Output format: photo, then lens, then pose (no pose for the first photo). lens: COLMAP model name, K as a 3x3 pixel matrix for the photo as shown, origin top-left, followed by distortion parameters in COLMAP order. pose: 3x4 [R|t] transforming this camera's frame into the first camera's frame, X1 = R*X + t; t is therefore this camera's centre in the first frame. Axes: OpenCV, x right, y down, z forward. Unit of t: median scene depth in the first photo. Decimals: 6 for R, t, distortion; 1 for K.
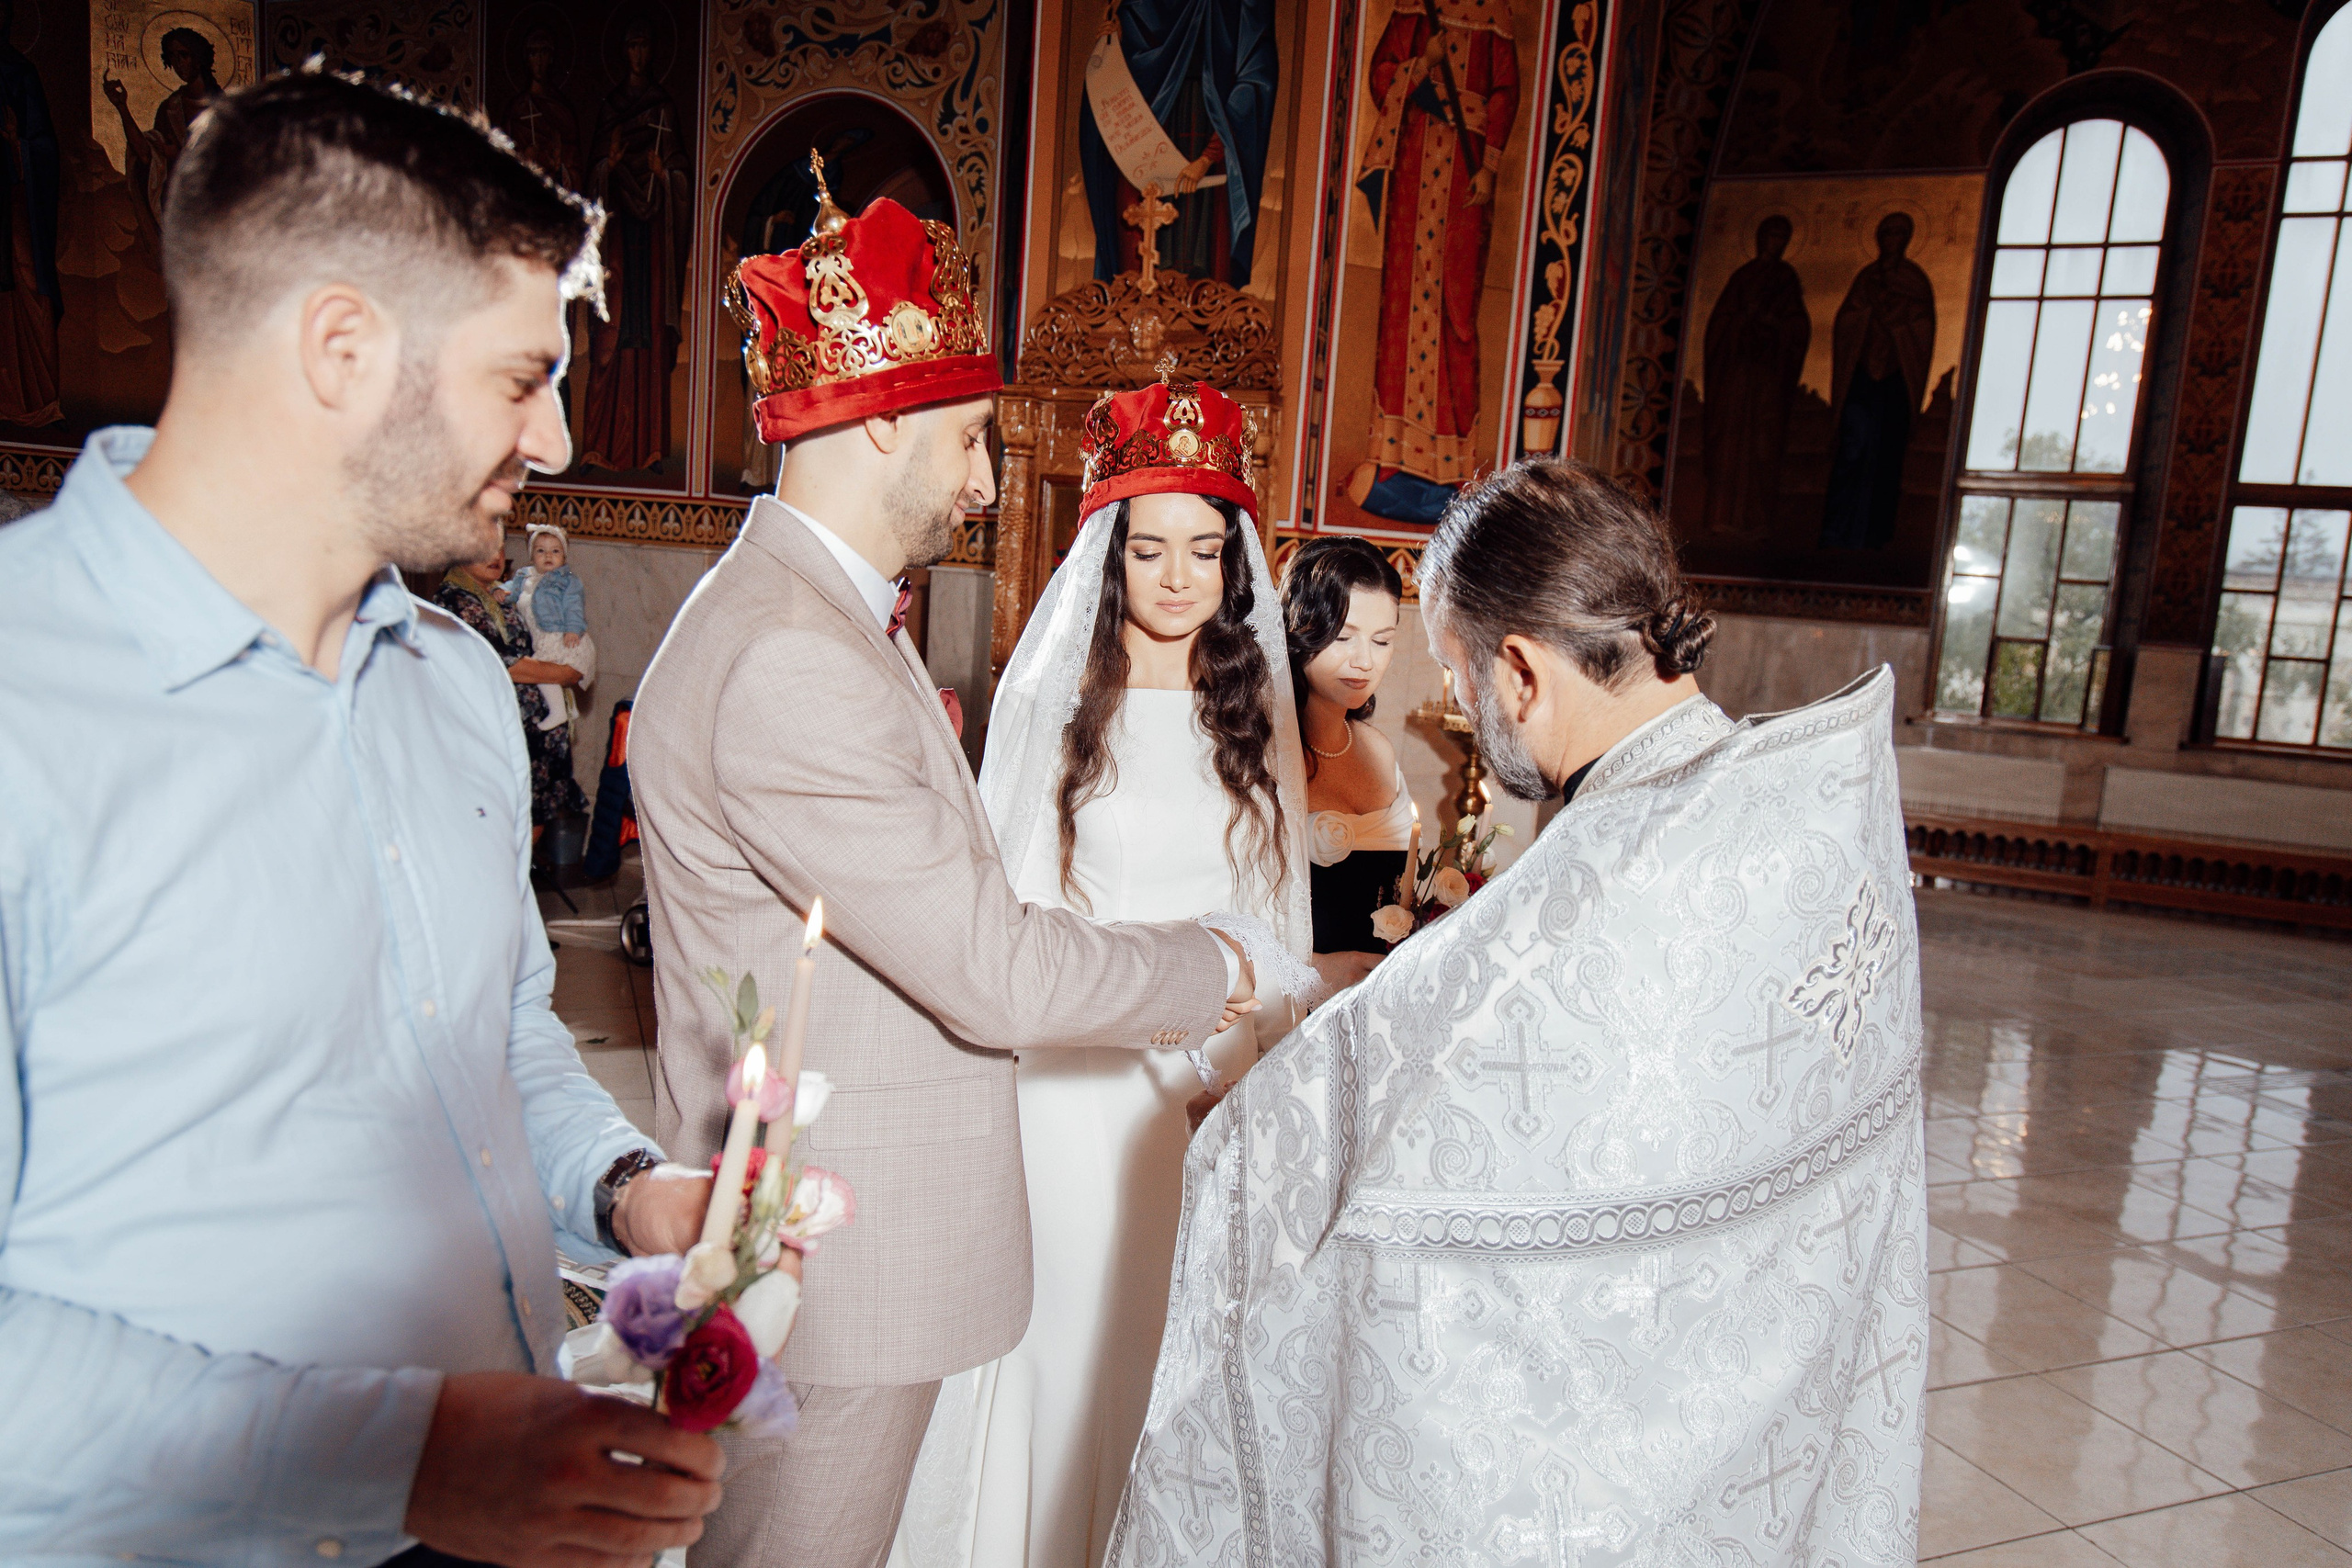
lens RADIAL K [[1615.8, 0, 1181.3], [0, 1615.8, 775.1], [0, 0, 1]] dist [0.027767, 0.004262]
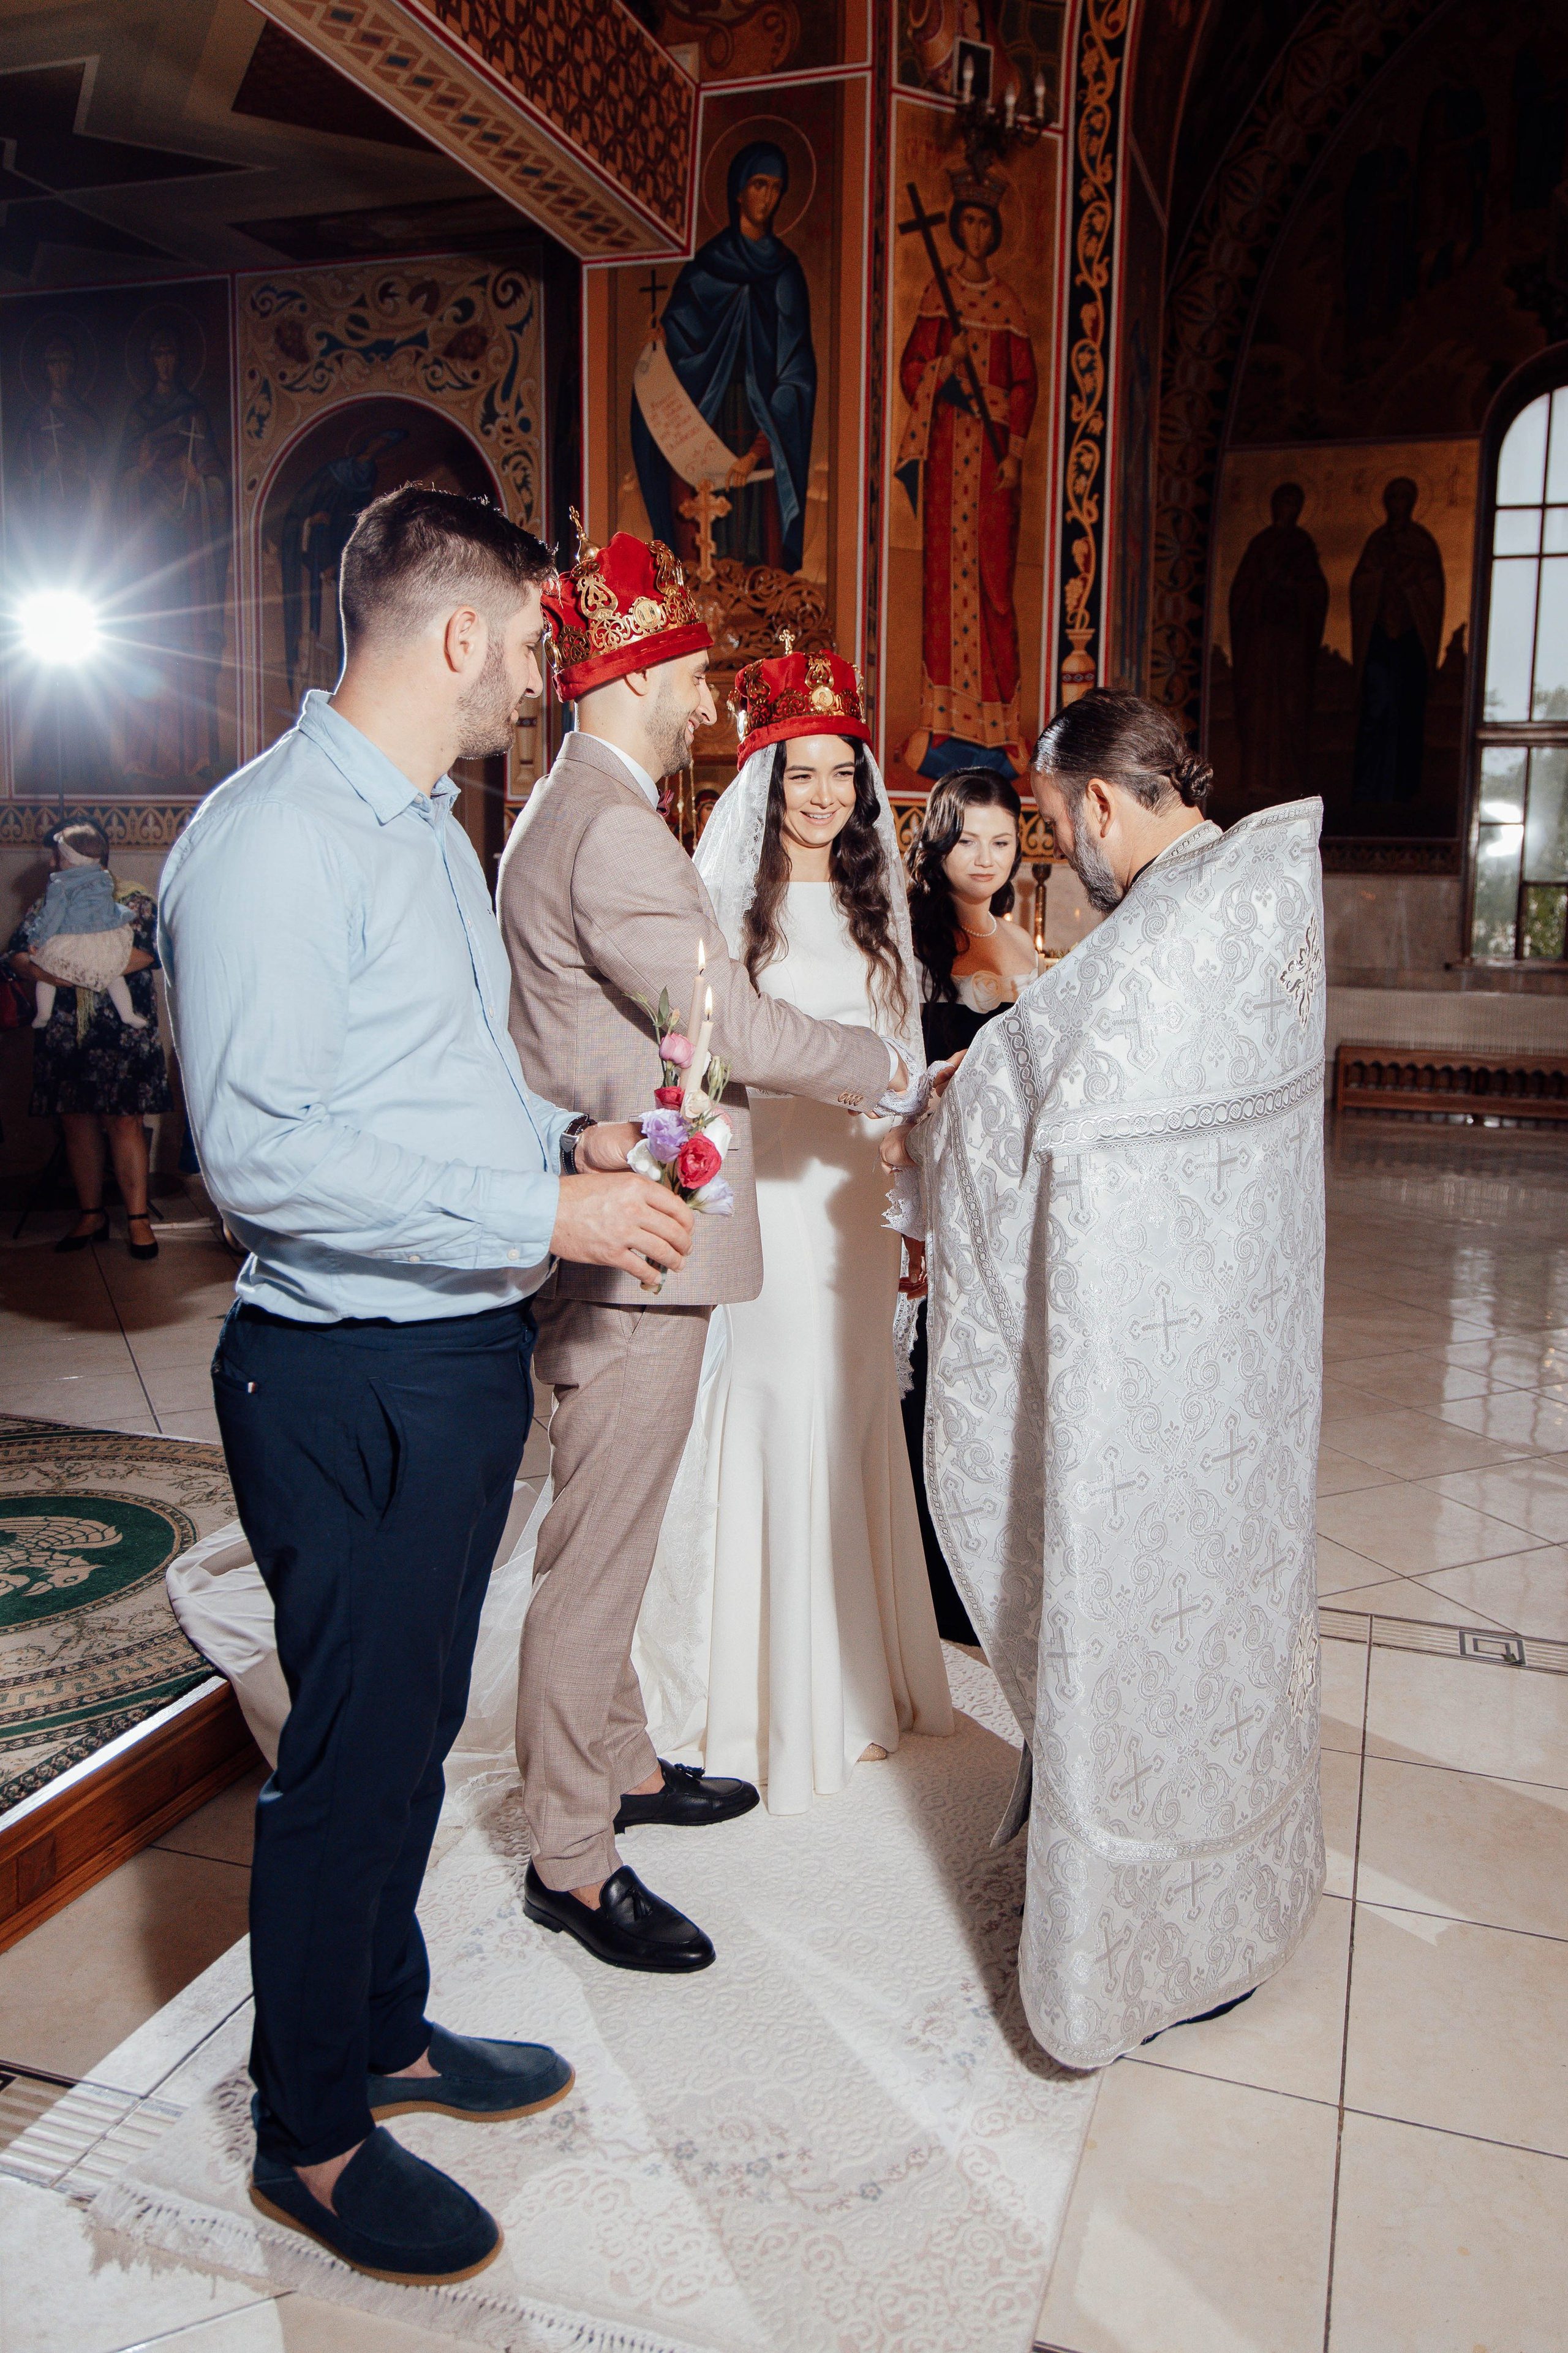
lens RADIAL K [[1790.1, 0, 873.7], [0, 1790.1, 1067.3], [0, 0, 1]] dist [0.021433, 0.007007]
pose [[0.993708, -0.061736, 0.093455, -0.039983], [0.063703, 0.997803, -0.018211, 0.048132], [-0.092125, 0.024050, 0.995457, -0.169578]]
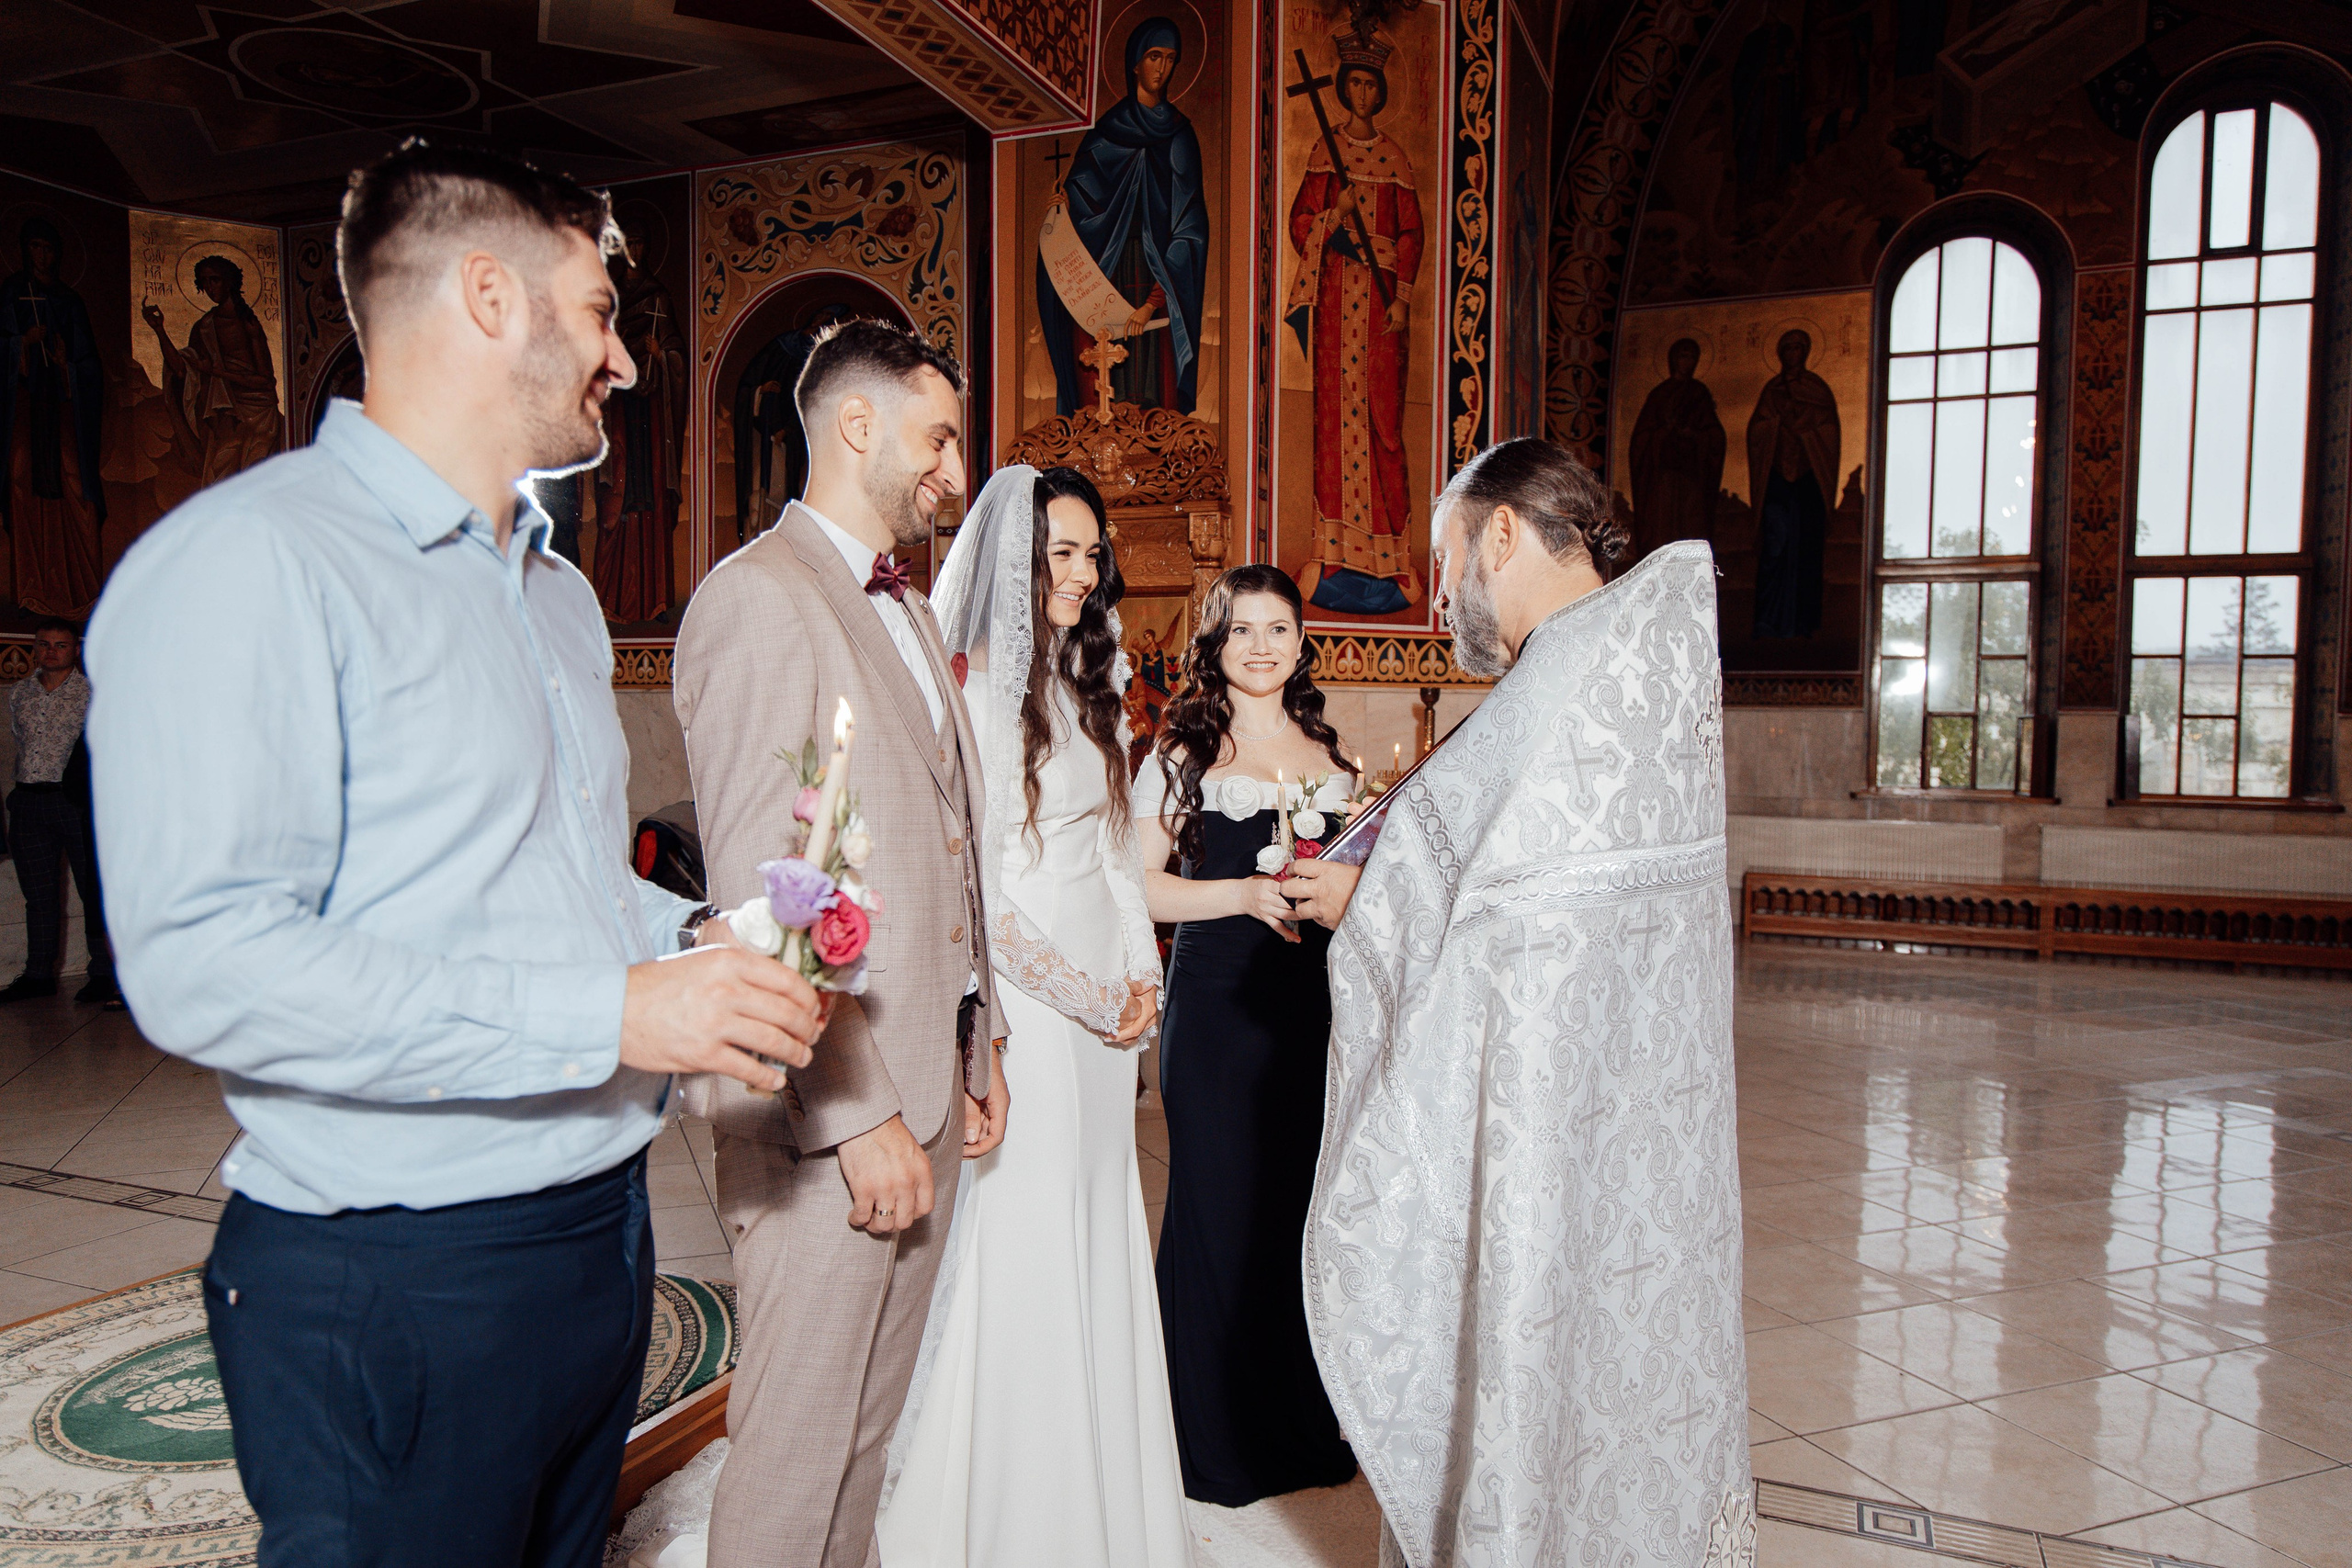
lens RADIAL K [[1624.6, 0, 1178.2], [0, 1624.6, 786.7], [0, 0, 1]] dist [0.025774, -0.005293]
pose [[0.998063, -0.061448, 0.009762, 0.002909], [0.062082, 0.993939, -0.090728, 0.054375], [-0.004128, 0.091158, 0.995828, -0.092778]]
